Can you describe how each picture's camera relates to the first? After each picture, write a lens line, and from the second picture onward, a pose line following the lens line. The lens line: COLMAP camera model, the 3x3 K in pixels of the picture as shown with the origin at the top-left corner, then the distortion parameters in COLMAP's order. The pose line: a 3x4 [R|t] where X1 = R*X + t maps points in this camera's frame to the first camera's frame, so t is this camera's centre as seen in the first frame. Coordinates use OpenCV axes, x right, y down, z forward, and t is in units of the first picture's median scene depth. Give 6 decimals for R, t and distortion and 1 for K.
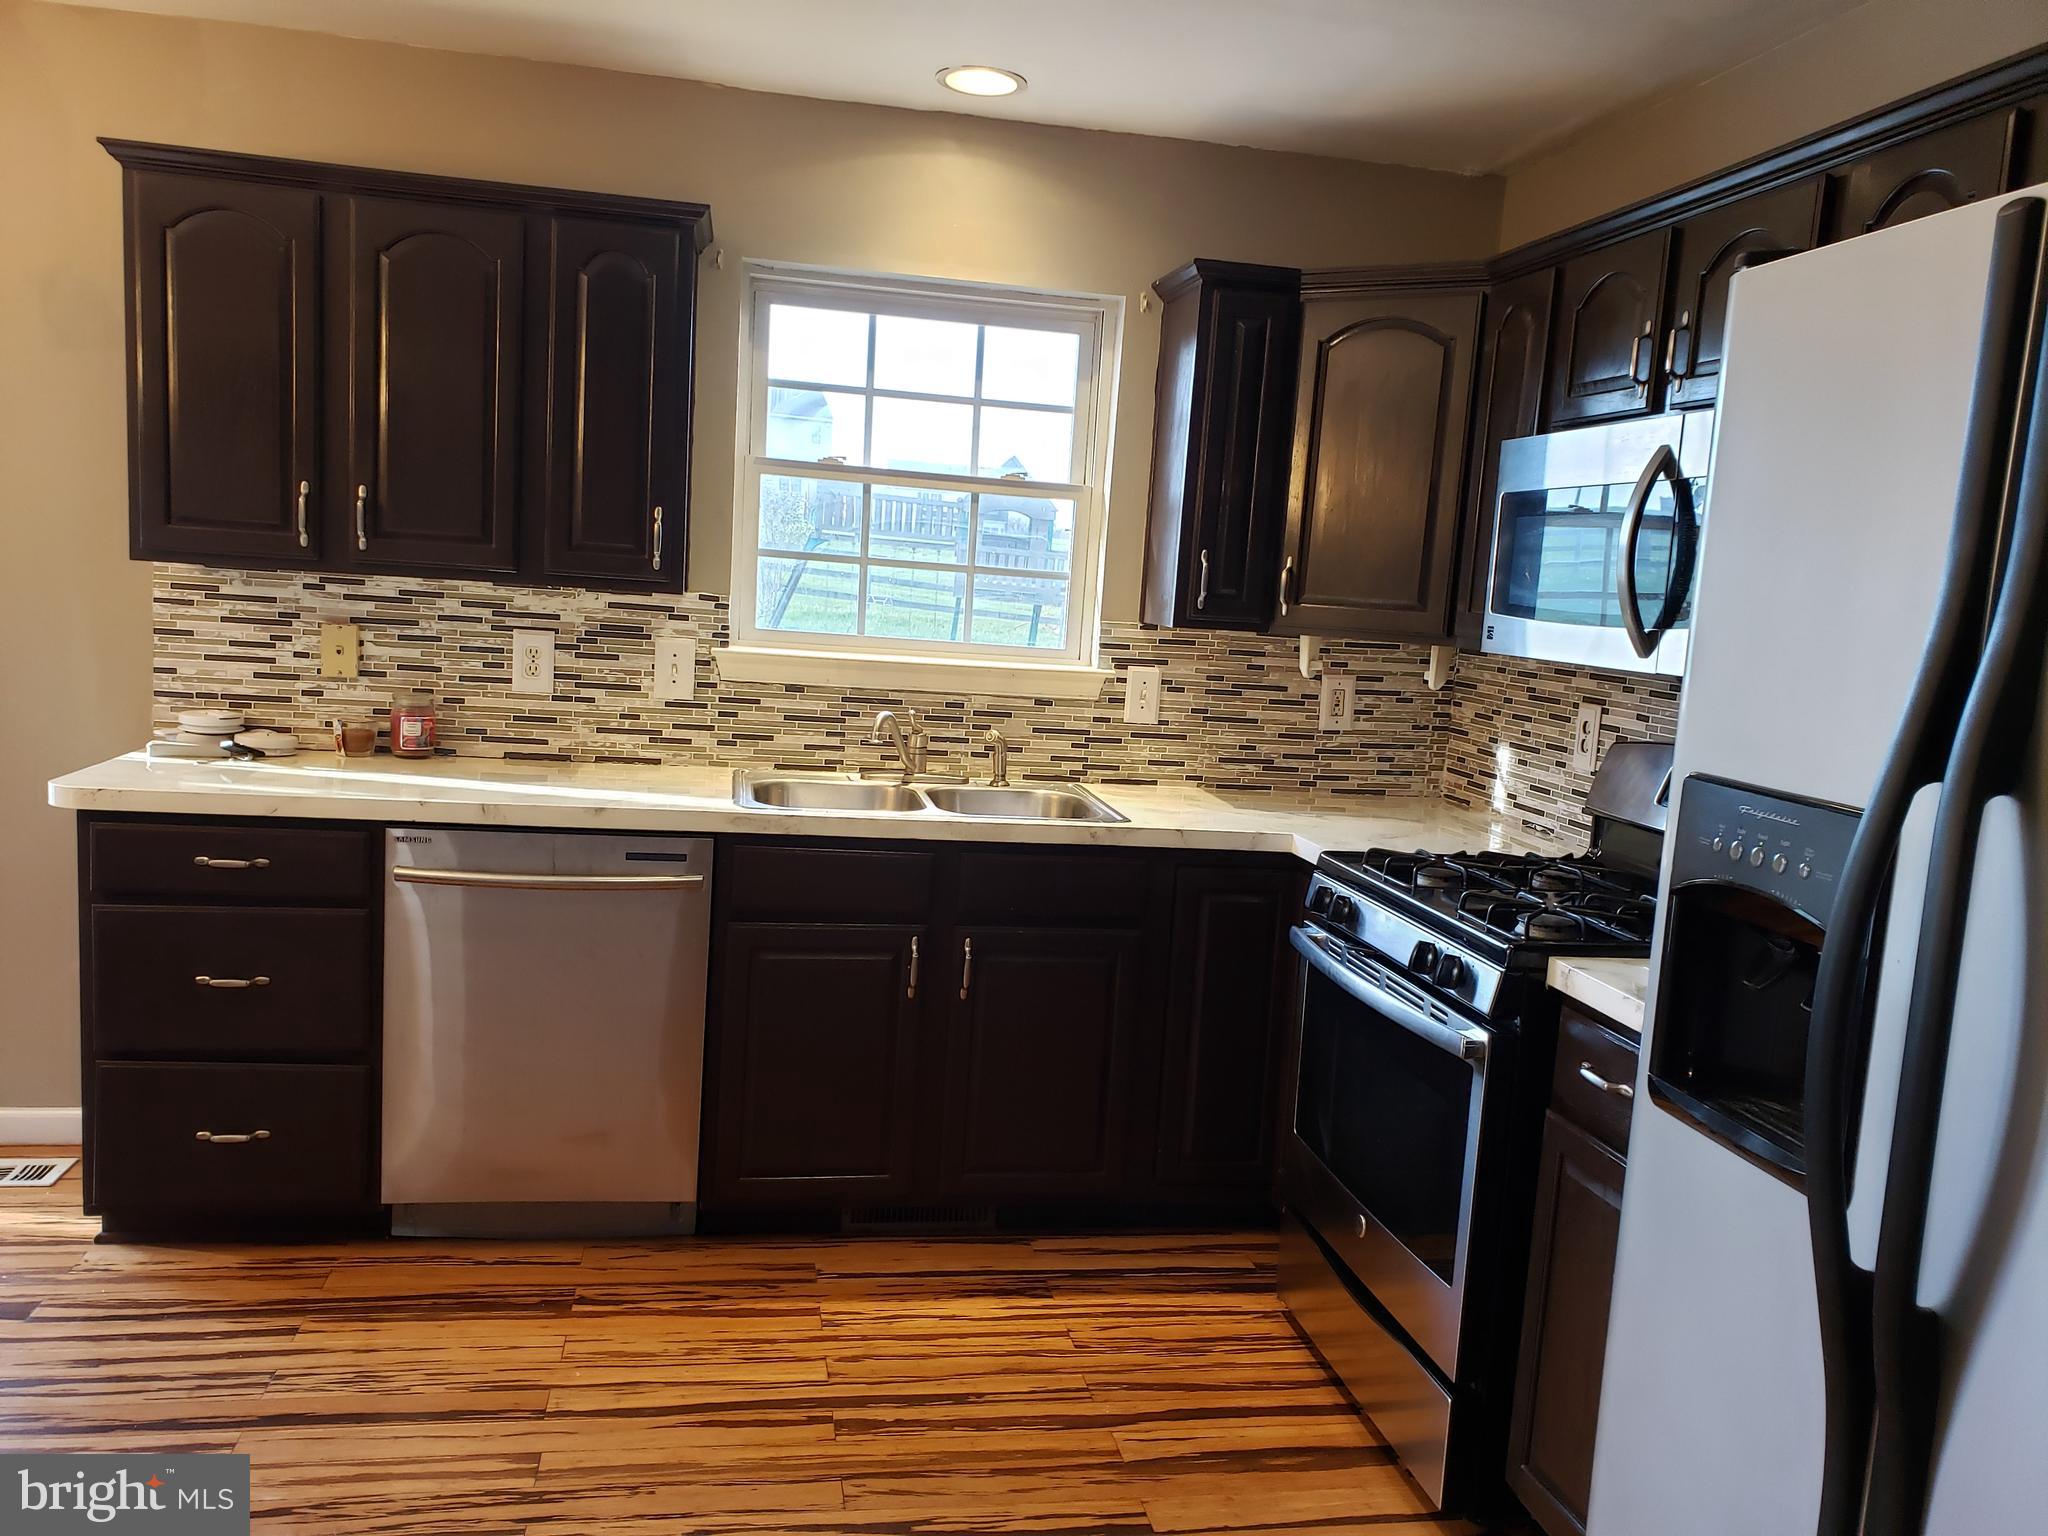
lens RADIAL K [[1598.1, 0, 1014.6], [0, 1598.1, 777.8], [0, 0, 1]] dist [0.032442, 0.003516]
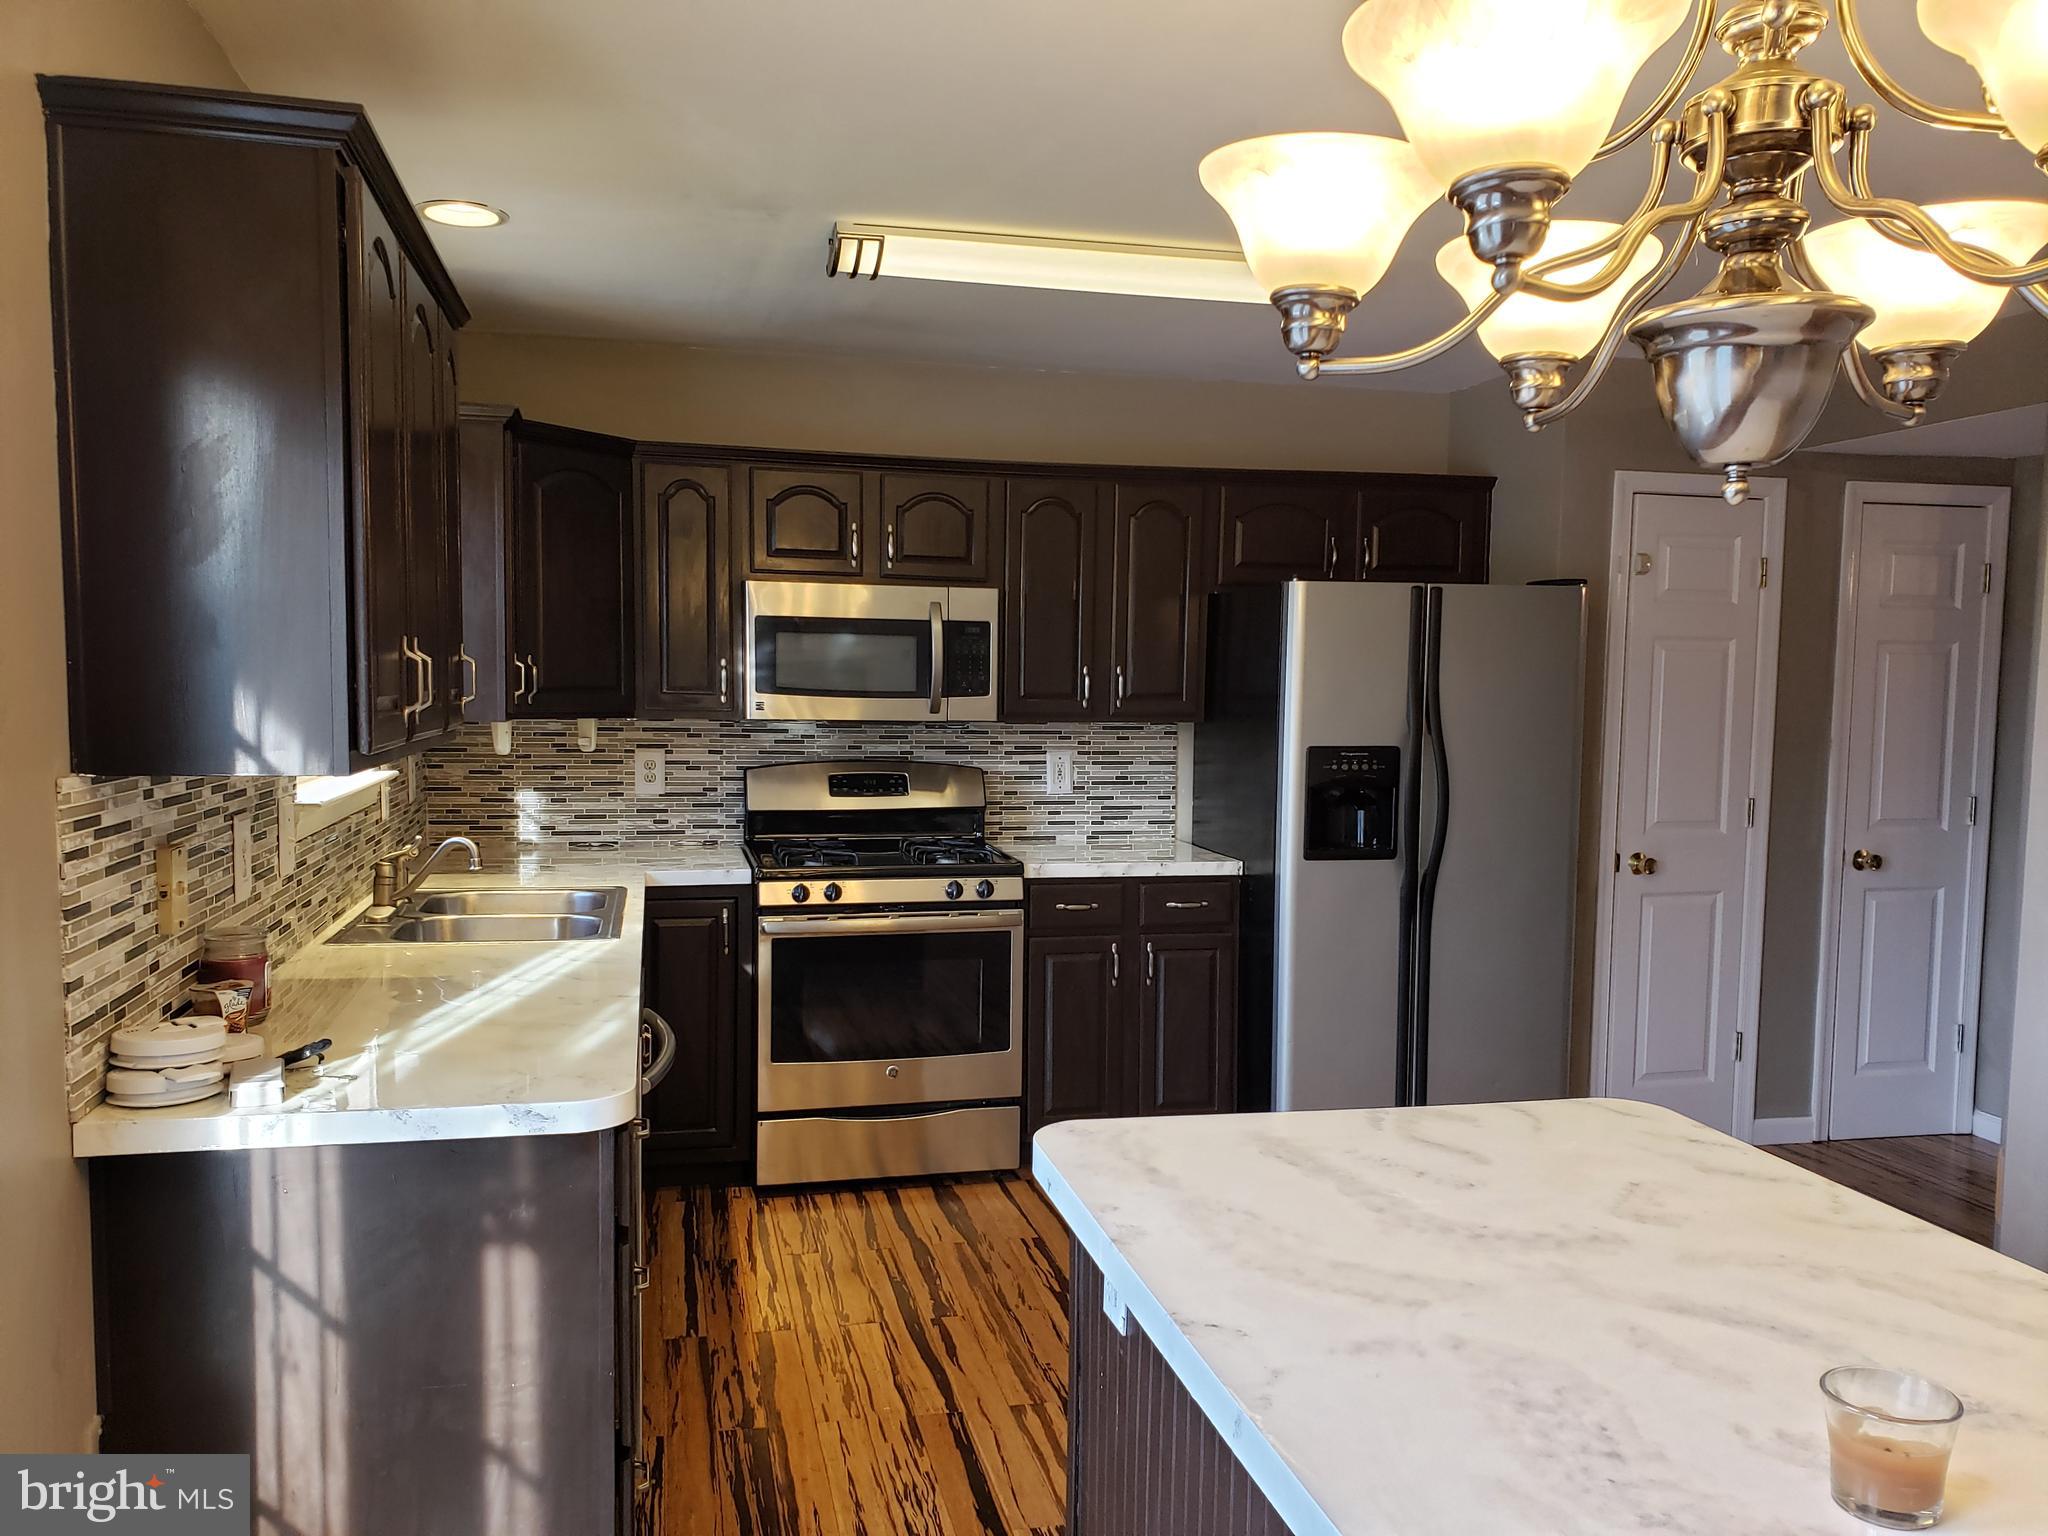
lens RADIAL K [[1598.1, 0, 1016.8], [0, 1598.1, 772.3], [0, 0, 1]] dist [0.032442, 0.003516]
pose [[-0.049936, -0.118344, 0.991716, -1.164501], [0.108745, 0.986407, 0.123186, -0.177605], [-0.992815, 0.113996, -0.036388, 0.770653]]
